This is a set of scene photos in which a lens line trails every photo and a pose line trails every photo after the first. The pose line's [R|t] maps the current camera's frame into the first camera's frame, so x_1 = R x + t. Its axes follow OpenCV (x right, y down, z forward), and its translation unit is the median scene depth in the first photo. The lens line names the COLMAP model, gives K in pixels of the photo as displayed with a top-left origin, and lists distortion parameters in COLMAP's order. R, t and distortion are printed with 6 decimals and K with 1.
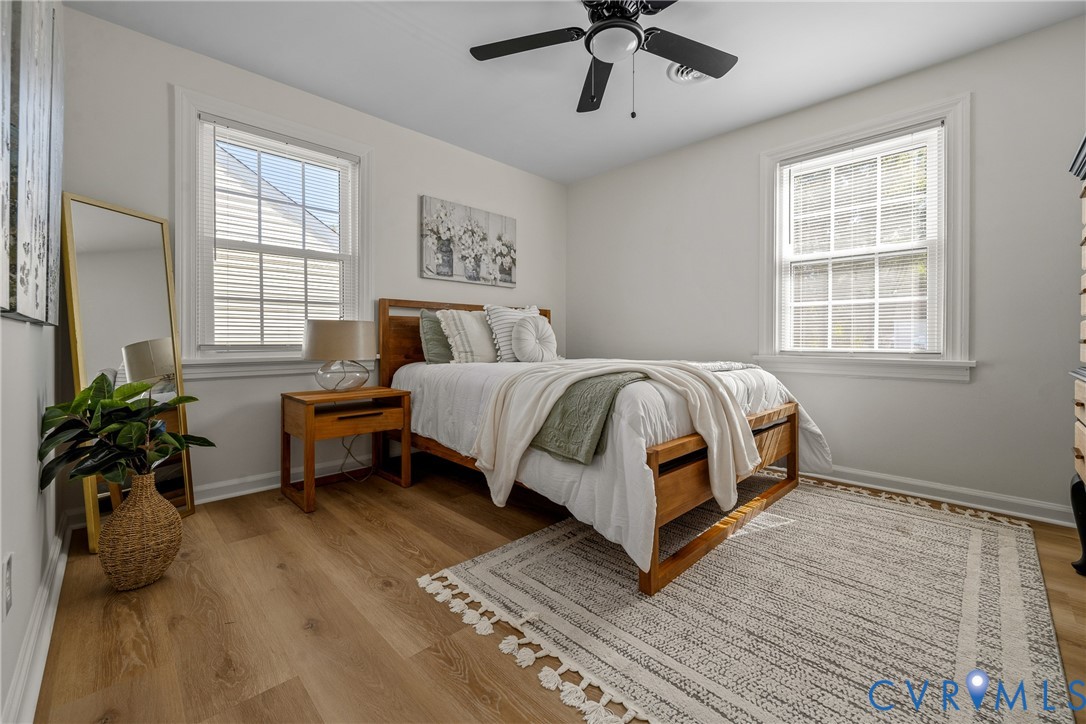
lens RADIAL K [[435.9, 0, 544.8], [0, 435.9, 364.0], [0, 0, 1]] dist [-0.000935, -0.000068]
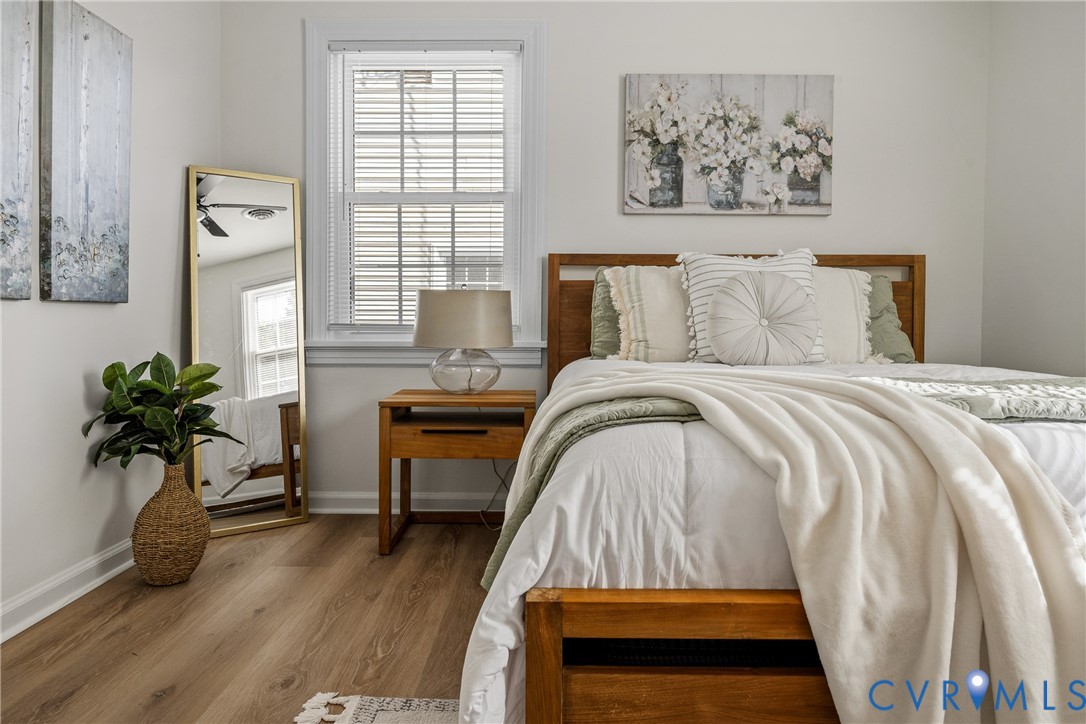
lens RADIAL K [[692.0, 0, 543.0], [0, 692.0, 362.0], [0, 0, 1]] dist [0.000098, 0.000229]
pose [[0.708601, 0.046926, -0.704047, 0.312814], [-0.043031, 0.998803, 0.023263, -0.013704], [0.704296, 0.013812, 0.709772, 0.252059]]
